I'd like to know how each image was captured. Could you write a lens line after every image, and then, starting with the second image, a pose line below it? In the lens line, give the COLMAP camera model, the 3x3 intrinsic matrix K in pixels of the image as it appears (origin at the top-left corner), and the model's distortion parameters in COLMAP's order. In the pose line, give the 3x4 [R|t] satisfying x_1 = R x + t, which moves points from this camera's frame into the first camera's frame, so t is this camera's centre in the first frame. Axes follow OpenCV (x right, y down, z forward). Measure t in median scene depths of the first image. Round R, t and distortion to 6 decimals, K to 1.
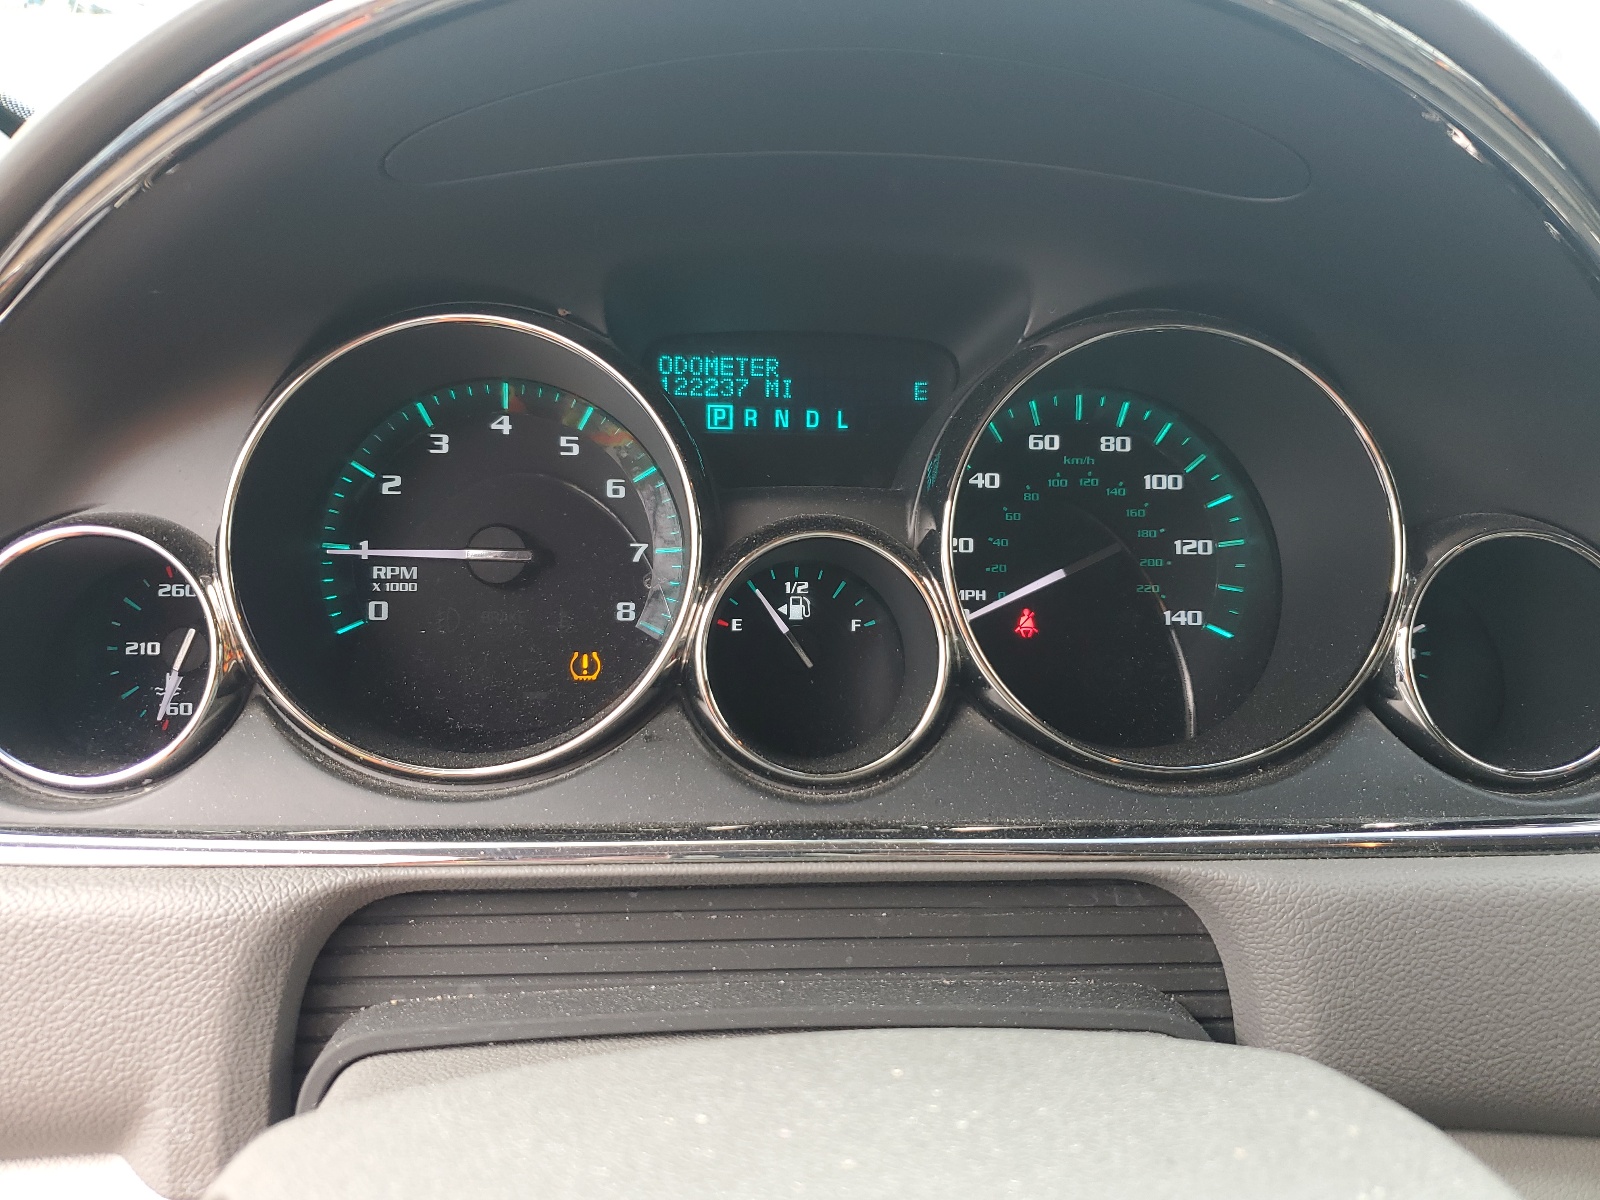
lens RADIAL K [[1213.6, 0, 801.1], [0, 1213.6, 599.7], [0, 0, 1]] dist [0.001520, 0.000127]
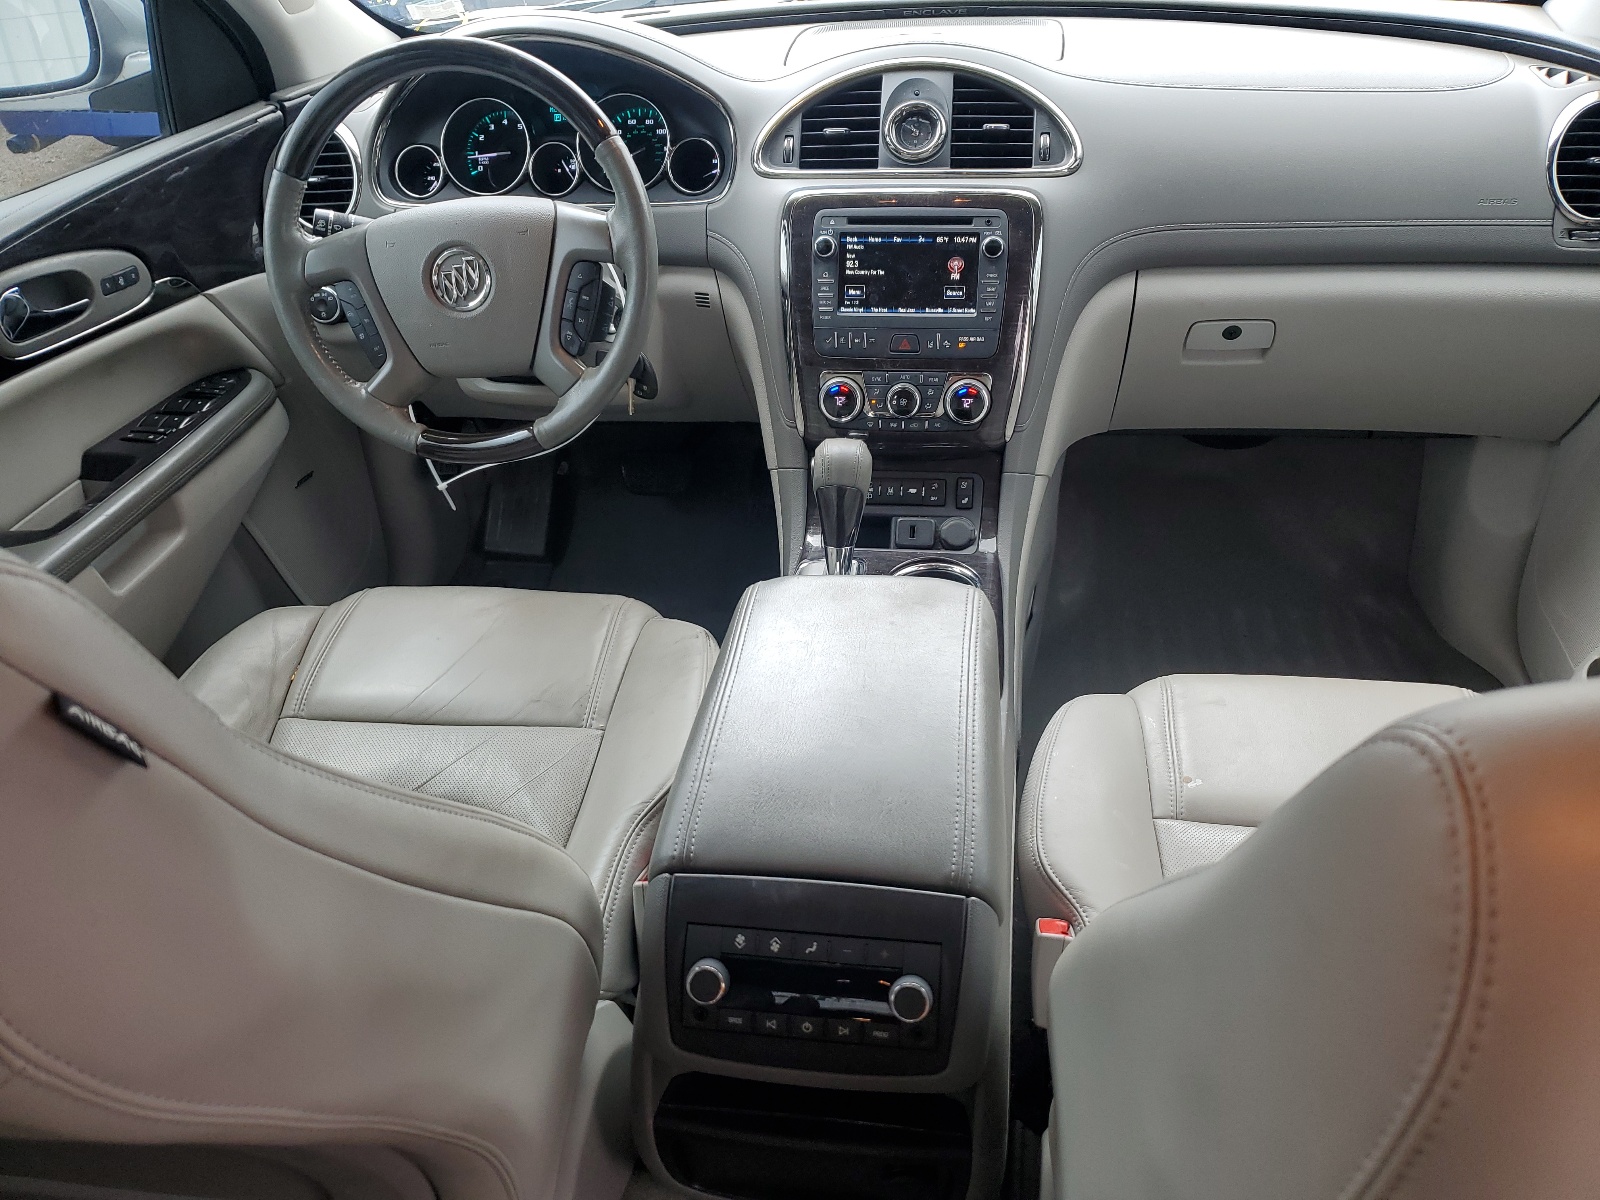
lens RADIAL K [[1213.6, 0, 797.9], [0, 1213.6, 600.5], [0, 0, 1]] dist [0.001520, 0.000127]
pose [[0.973399, 0.055643, -0.222255, 1.769940], [0.002388, 0.967544, 0.252690, 0.400254], [0.229102, -0.246499, 0.941674, -3.137887]]
